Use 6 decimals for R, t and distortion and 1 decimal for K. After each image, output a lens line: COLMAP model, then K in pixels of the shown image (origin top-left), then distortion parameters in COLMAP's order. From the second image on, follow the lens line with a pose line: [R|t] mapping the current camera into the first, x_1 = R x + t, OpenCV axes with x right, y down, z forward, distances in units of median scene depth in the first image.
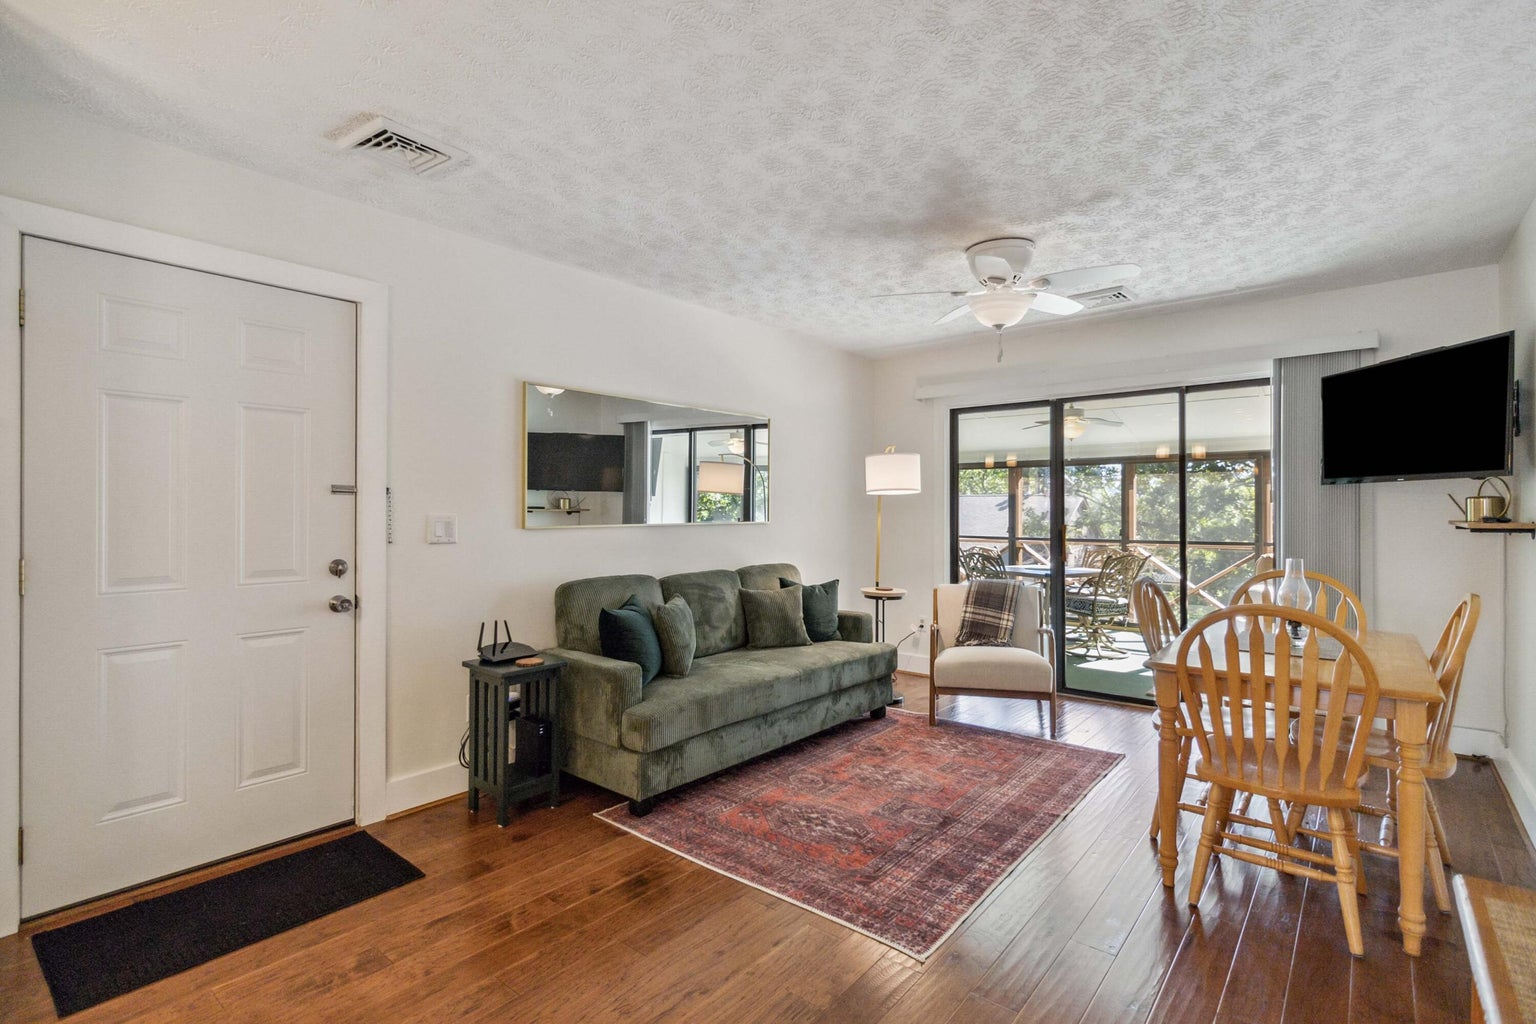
lens RADIAL K [[733.8, 0, 777.1], [0, 733.8, 508.9], [0, 0, 1]] dist [0.002116, 0.000158]
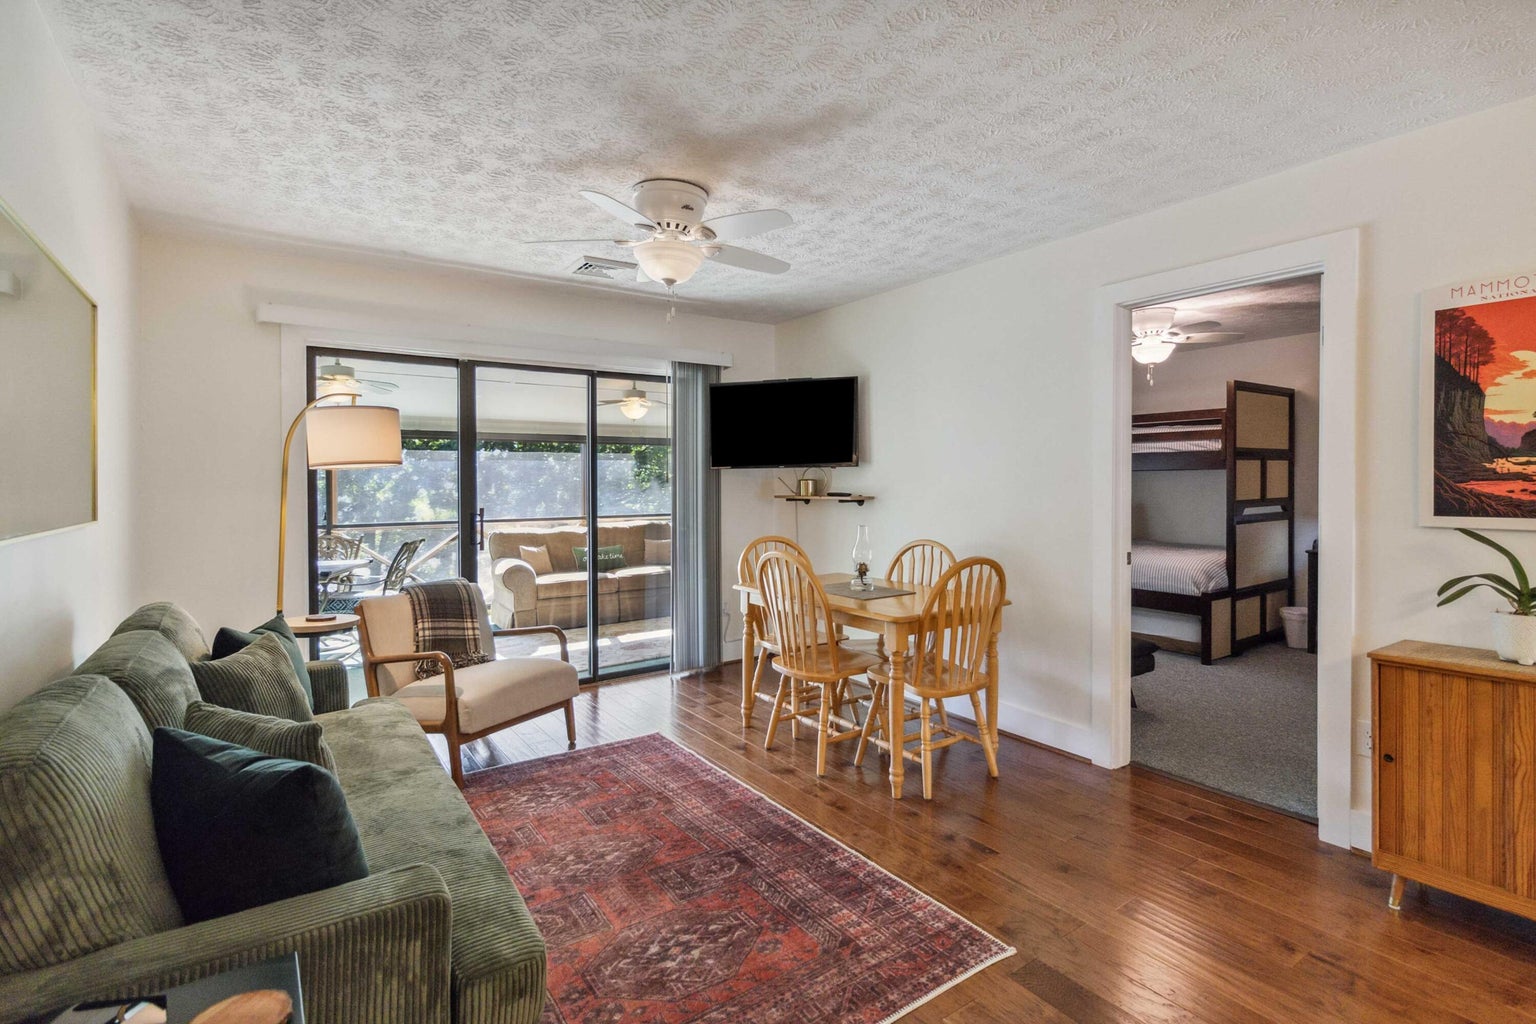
lens RADIAL K [[731.7, 0, 772.4], [0, 731.7, 494.3], [0, 0, 1]] dist [0.000700, 0.000761]
pose [[0.270546, -0.014287, 0.962601, -0.416592], [0.004799, 0.999897, 0.013492, -0.005599], [-0.962695, 0.000969, 0.270587, 0.530150]]
